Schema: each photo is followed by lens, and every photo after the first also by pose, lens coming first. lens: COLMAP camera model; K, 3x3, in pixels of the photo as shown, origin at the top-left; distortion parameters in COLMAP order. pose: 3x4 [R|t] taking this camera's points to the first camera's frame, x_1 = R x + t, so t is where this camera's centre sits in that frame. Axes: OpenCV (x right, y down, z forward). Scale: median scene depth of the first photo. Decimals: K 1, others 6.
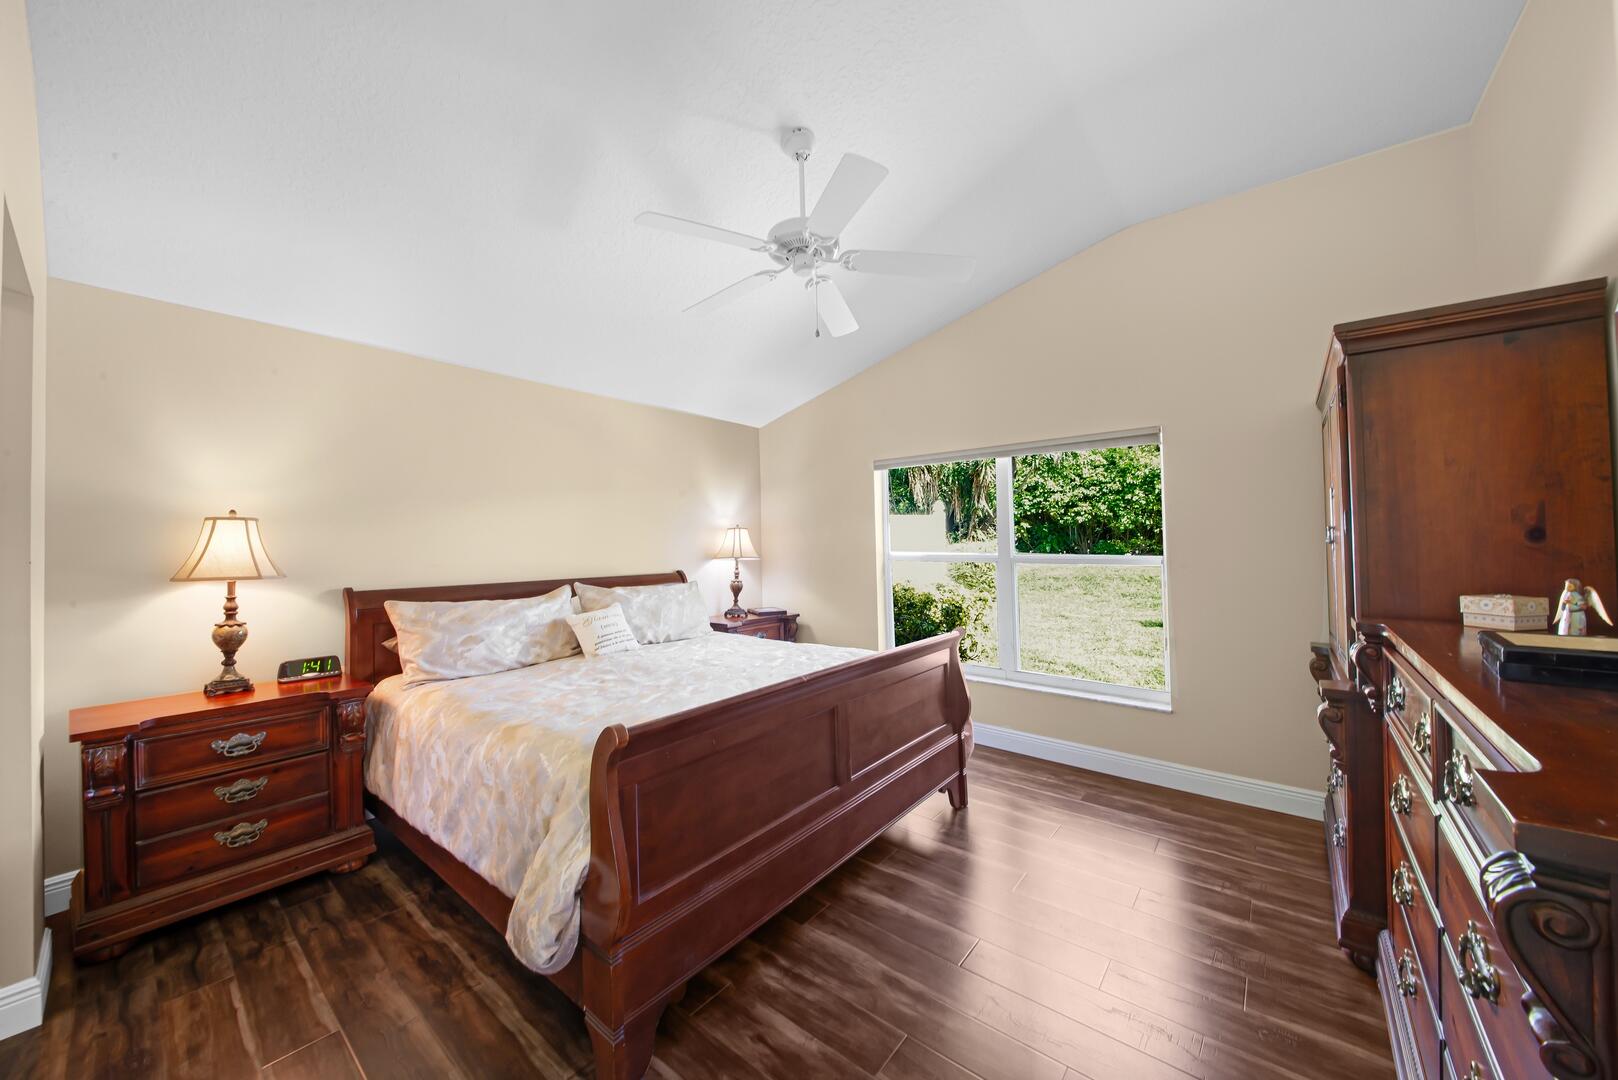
lens RADIAL K [[561.2, 0, 819.0], [0, 561.2, 526.0], [0, 0, 1]] dist [-0.005689, -0.005352]
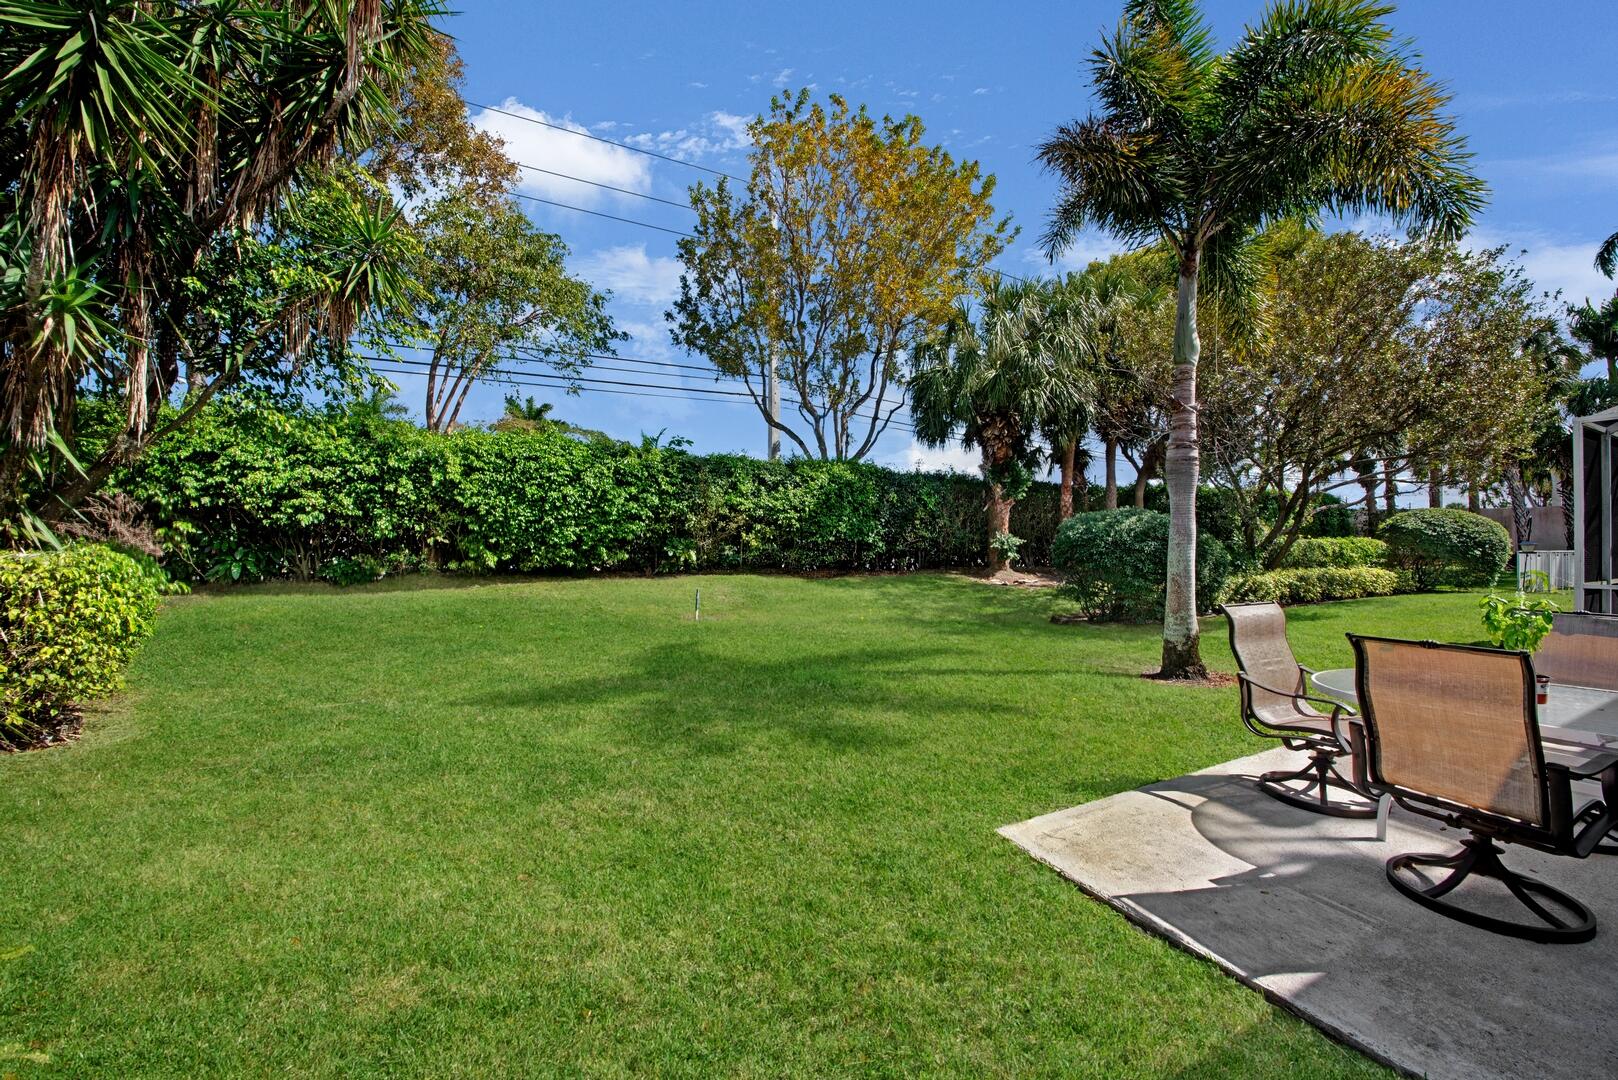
lens RADIAL K [[607.8, 0, 803.3], [0, 607.8, 559.5], [0, 0, 1]] dist [-0.026578, -0.000715]
pose [[0.393428, 0.001964, 0.919353, 0.092647], [-0.018095, 0.999821, 0.005607, 0.018380], [-0.919177, -0.018842, 0.393393, 0.264989]]
